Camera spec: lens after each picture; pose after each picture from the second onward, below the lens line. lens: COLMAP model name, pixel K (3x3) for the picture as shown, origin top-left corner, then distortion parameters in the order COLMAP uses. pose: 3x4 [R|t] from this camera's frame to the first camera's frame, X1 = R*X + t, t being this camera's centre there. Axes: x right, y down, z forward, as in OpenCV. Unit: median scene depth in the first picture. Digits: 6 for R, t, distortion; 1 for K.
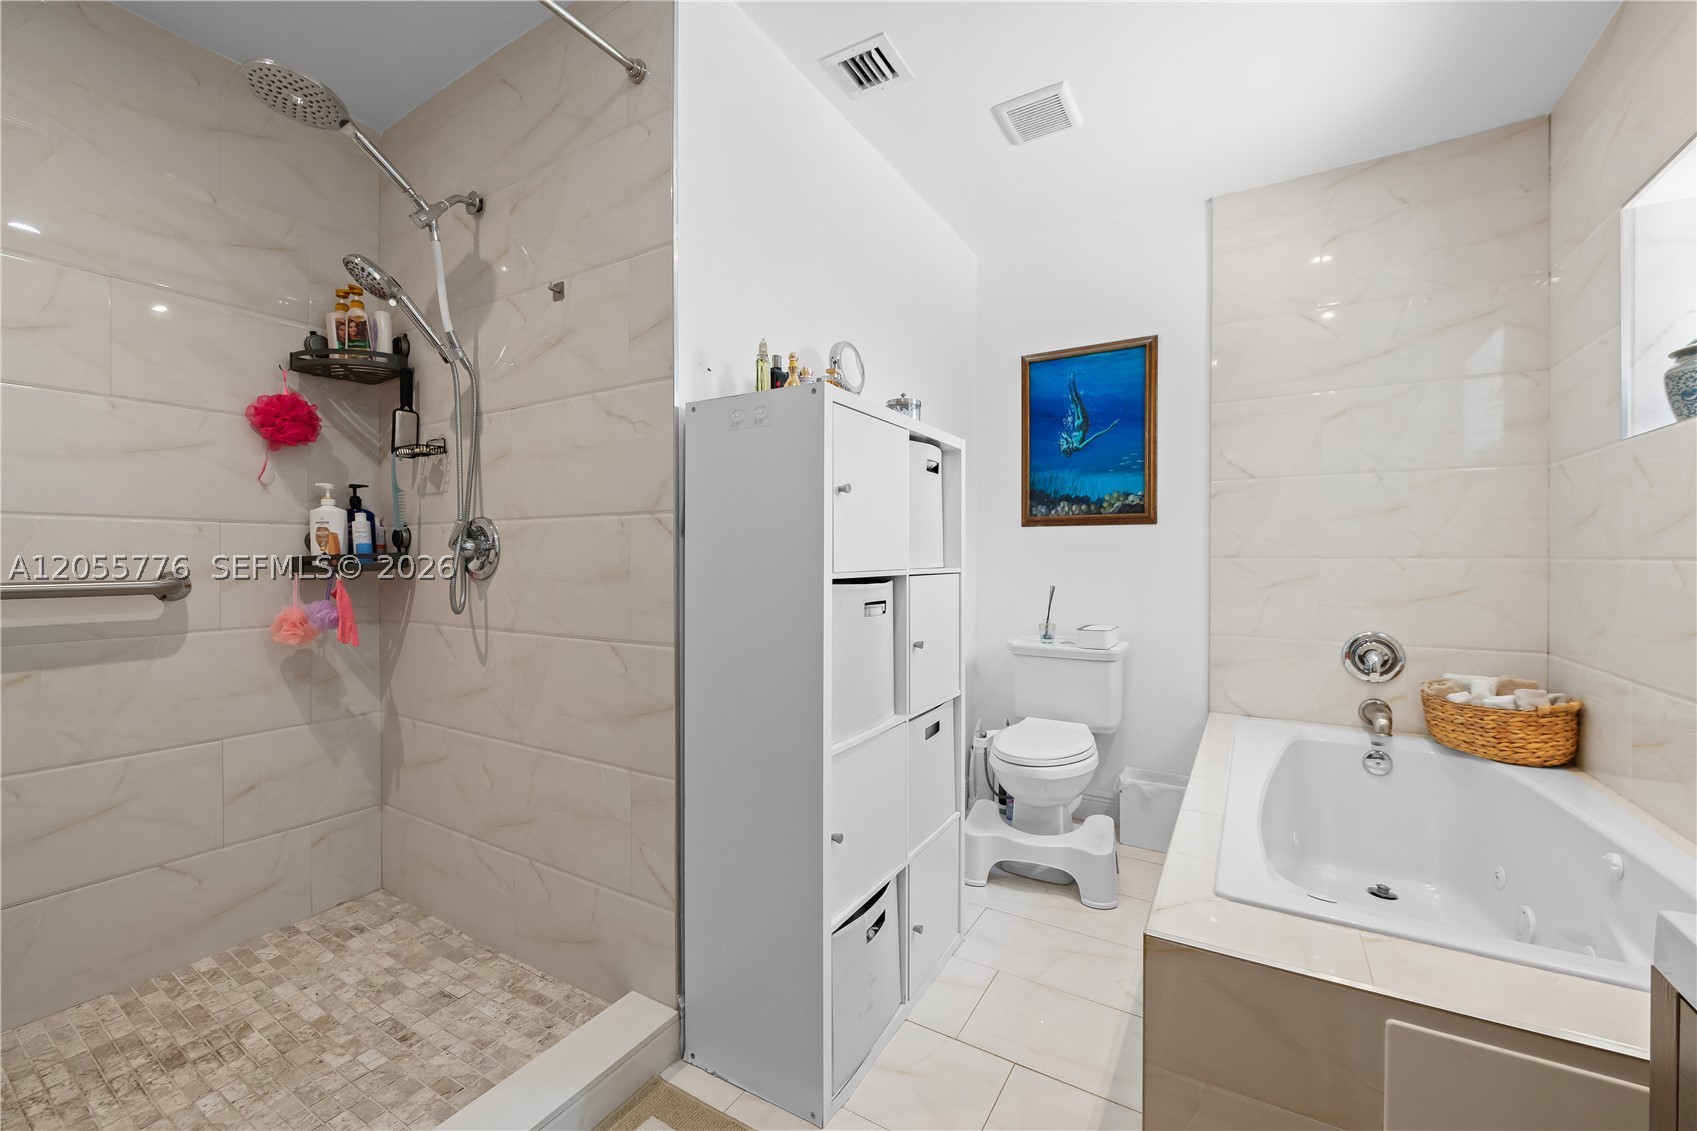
lens RADIAL K [[673.9, 0, 846.0], [0, 673.9, 565.4], [0, 0, 1]] dist [0.006964, -0.004330]
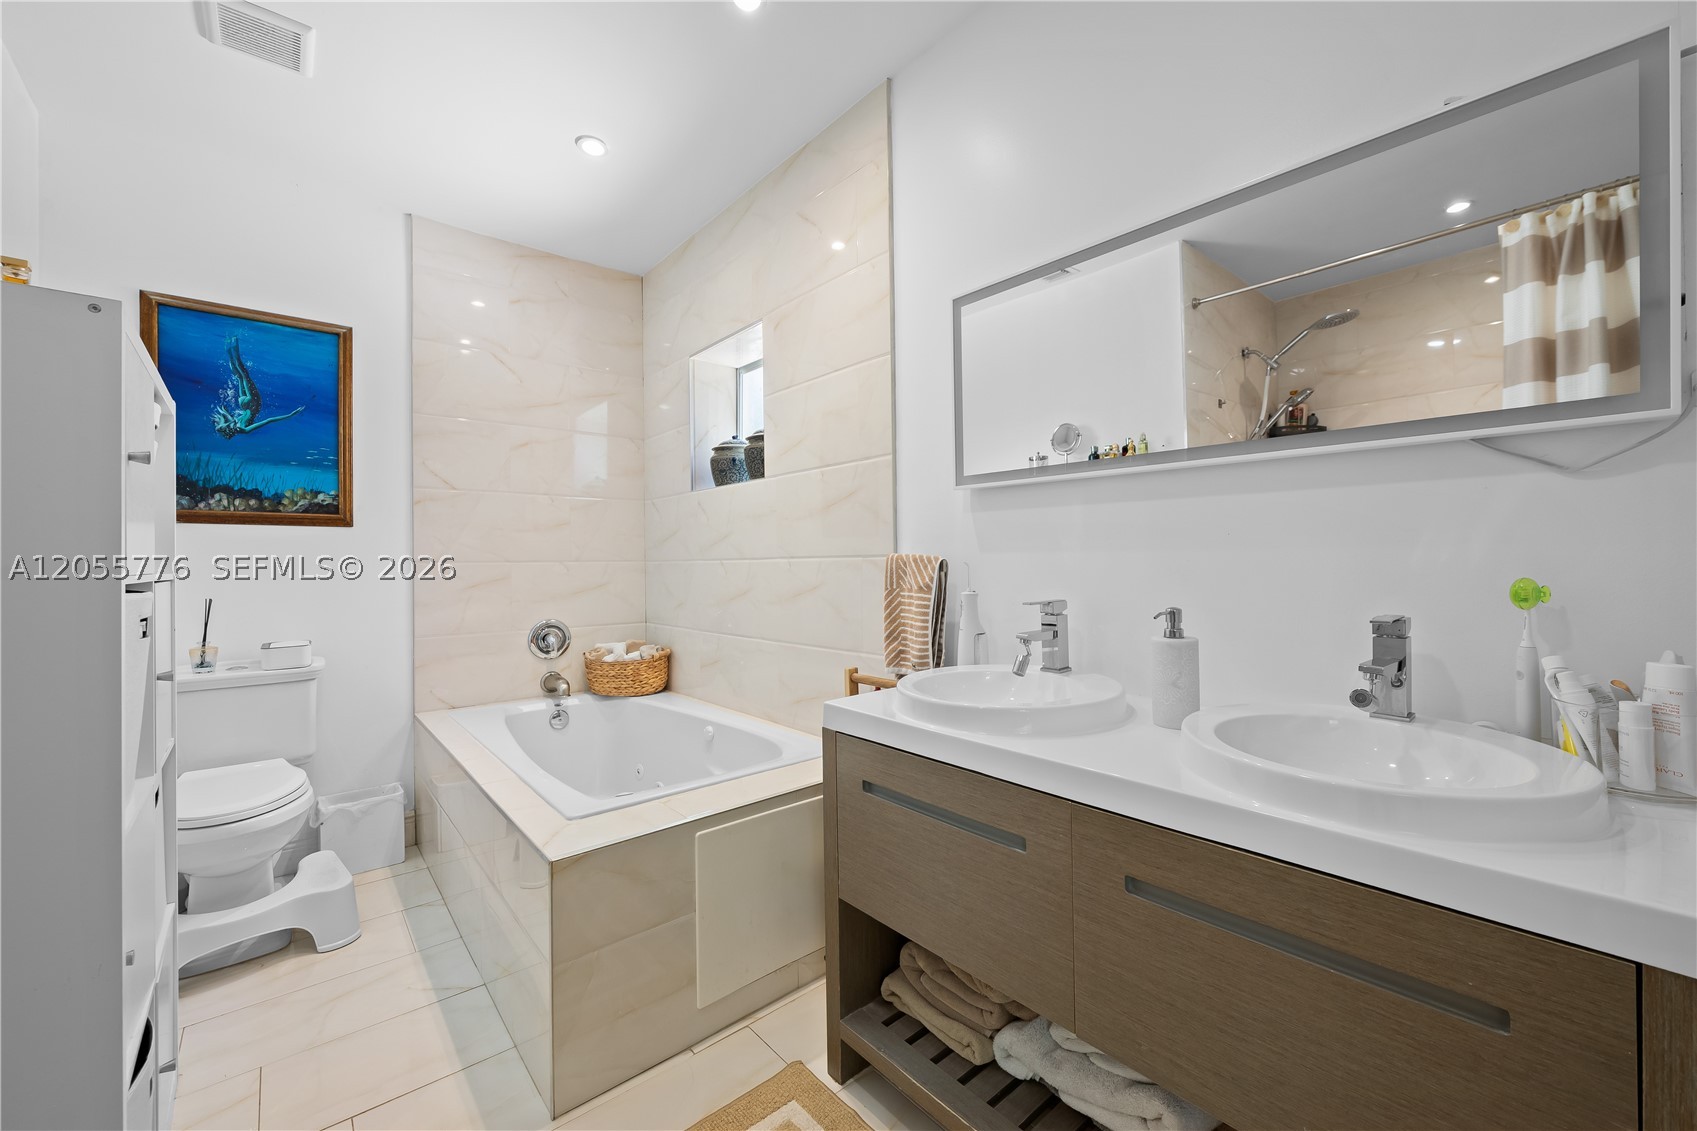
lens RADIAL K [[673.9, 0, 871.6], [0, 673.9, 564.1], [0, 0, 1]] dist [0.006964, -0.004330]
pose [[0.301313, -0.004116, 0.953516, -0.228788], [0.022153, 0.999751, -0.002685, 0.009258], [-0.953268, 0.021932, 0.301329, 0.028250]]
